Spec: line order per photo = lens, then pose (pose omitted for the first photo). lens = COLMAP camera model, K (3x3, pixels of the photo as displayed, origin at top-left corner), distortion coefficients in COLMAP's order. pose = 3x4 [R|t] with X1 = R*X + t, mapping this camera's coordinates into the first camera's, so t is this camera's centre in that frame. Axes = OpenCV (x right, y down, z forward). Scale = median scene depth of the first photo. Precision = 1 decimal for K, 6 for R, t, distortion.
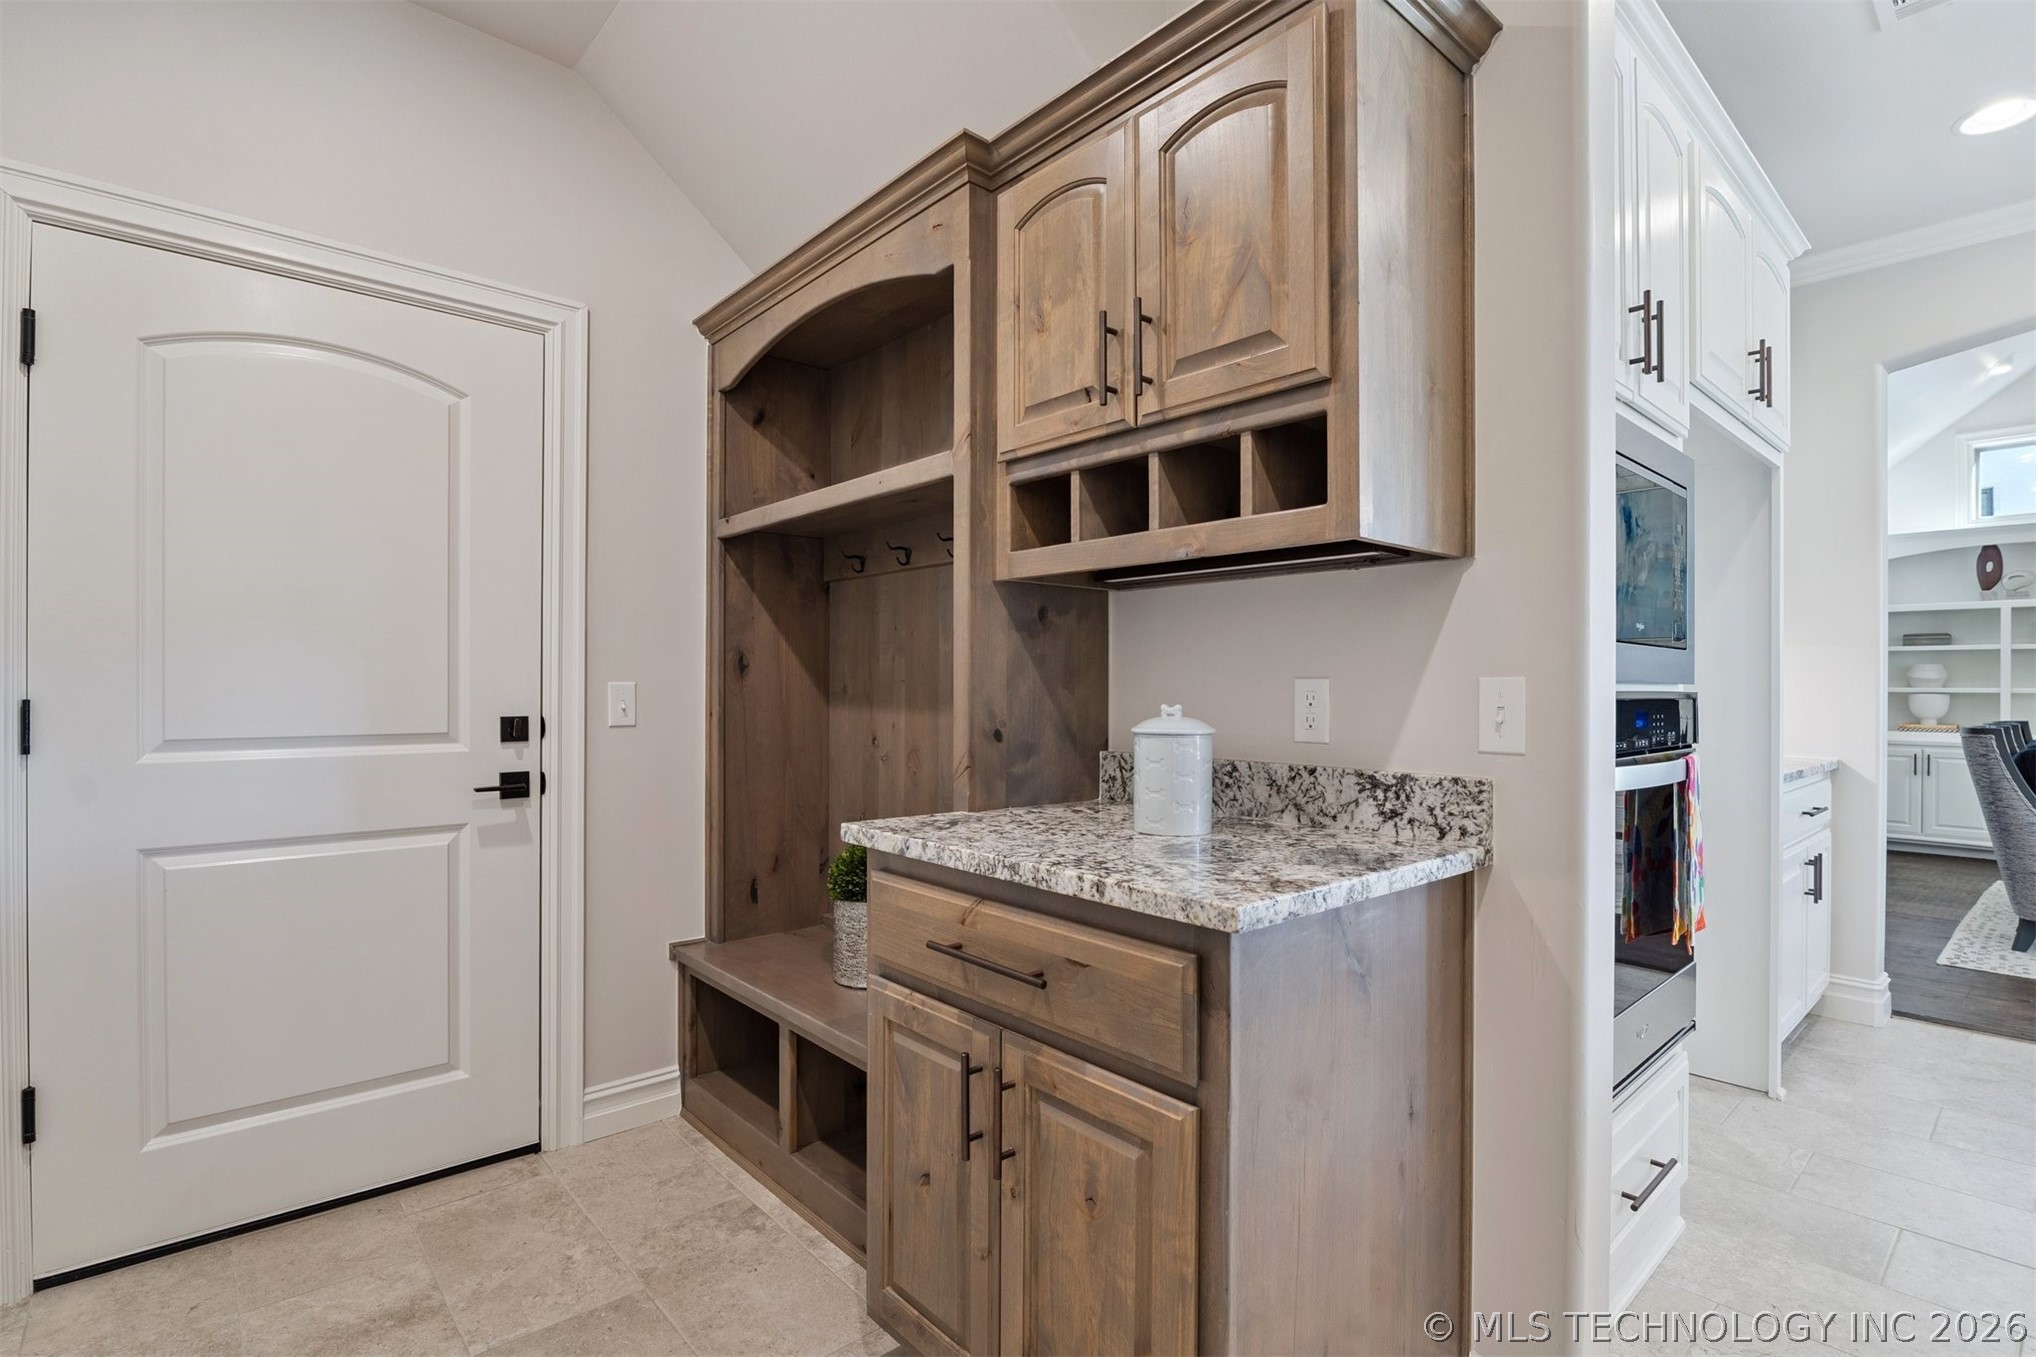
lens RADIAL K [[961.6, 0, 1018.0], [0, 961.6, 678.5], [0, 0, 1]] dist [-0.014517, -0.000010]
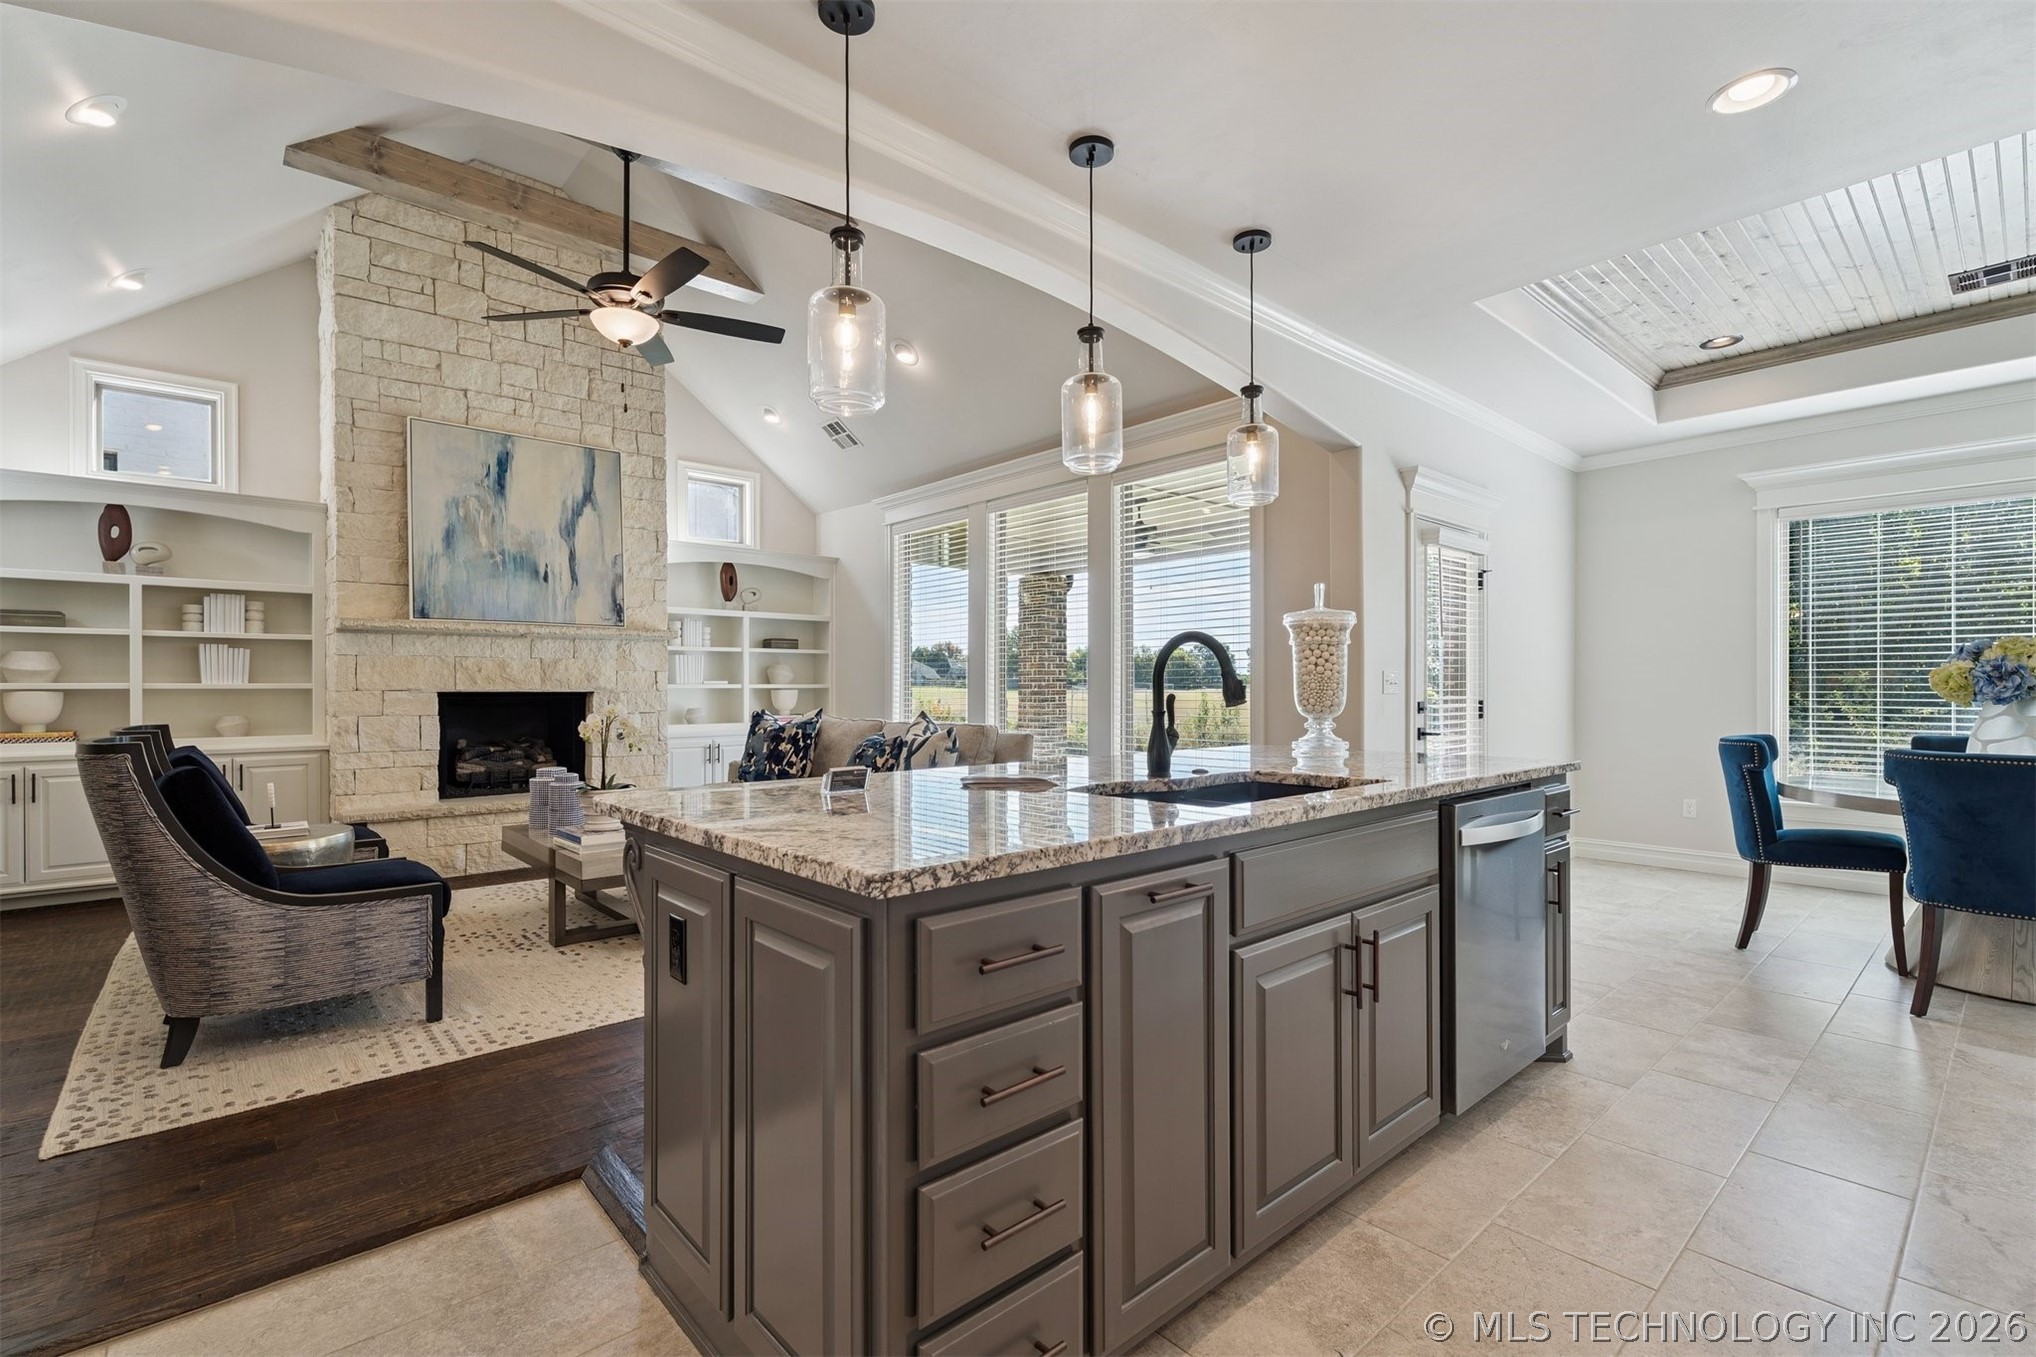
lens RADIAL K [[912.4, 0, 1016.4], [0, 912.4, 686.3], [0, 0, 1]] dist [0.000229, 0.000702]
pose [[-0.009145, -0.011481, 0.999892, 0.246911], [-0.002194, 0.999932, 0.011461, 0.002635], [-0.999956, -0.002089, -0.009170, 0.245938]]
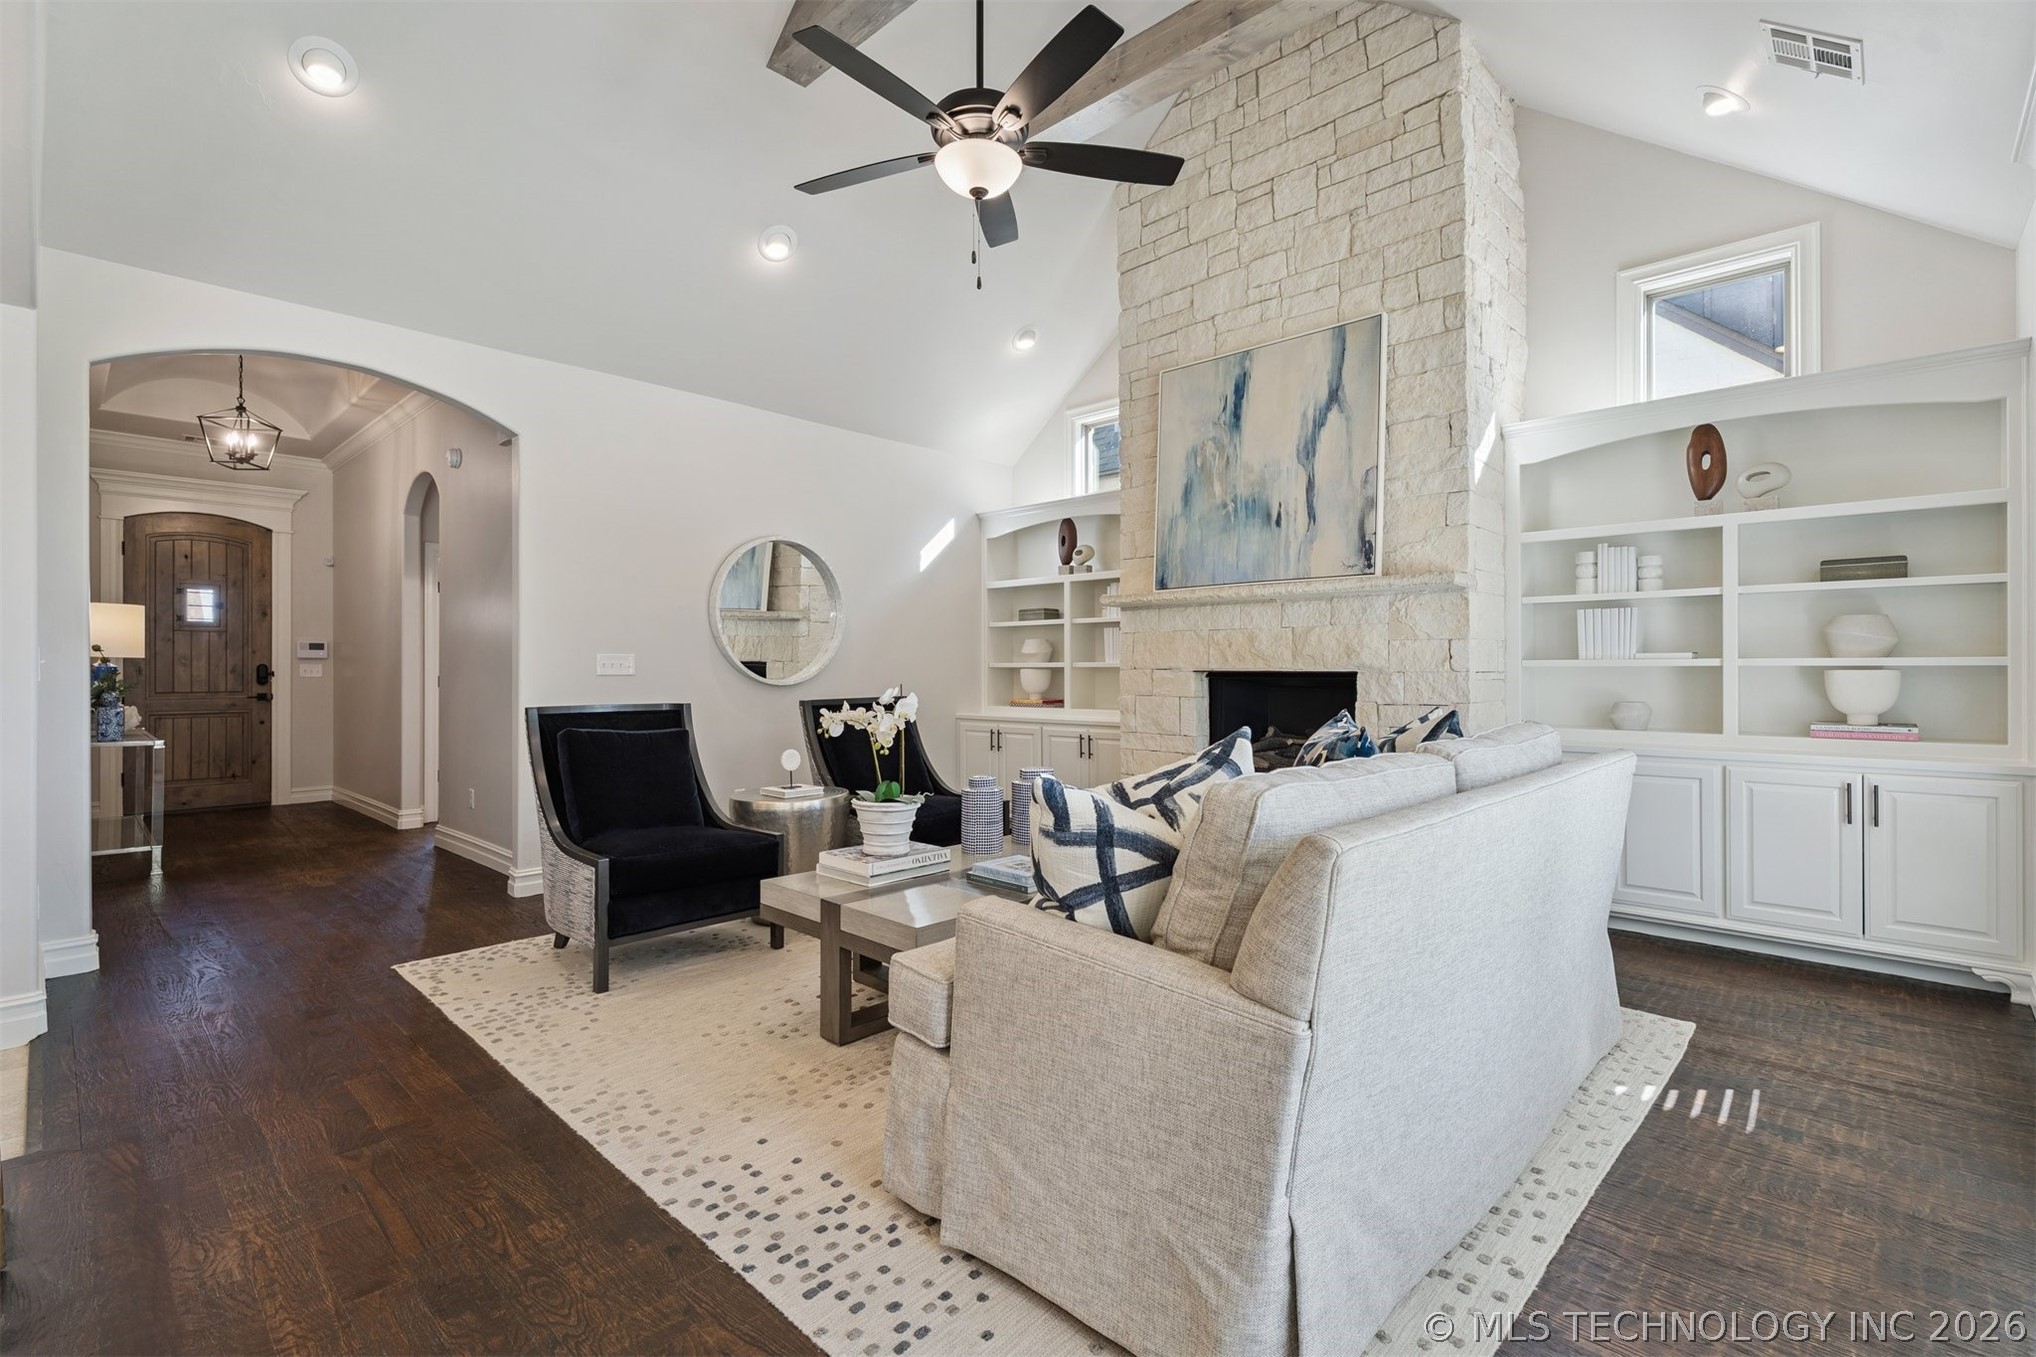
lens RADIAL K [[920.5, 0, 1023.3], [0, 920.5, 663.4], [0, 0, 1]] dist [0.002720, 0.000412]
pose [[0.995233, -0.014249, 0.096483, 0.923148], [0.014231, 0.999898, 0.000869, 0.010400], [-0.096486, 0.000508, 0.995334, 0.025846]]
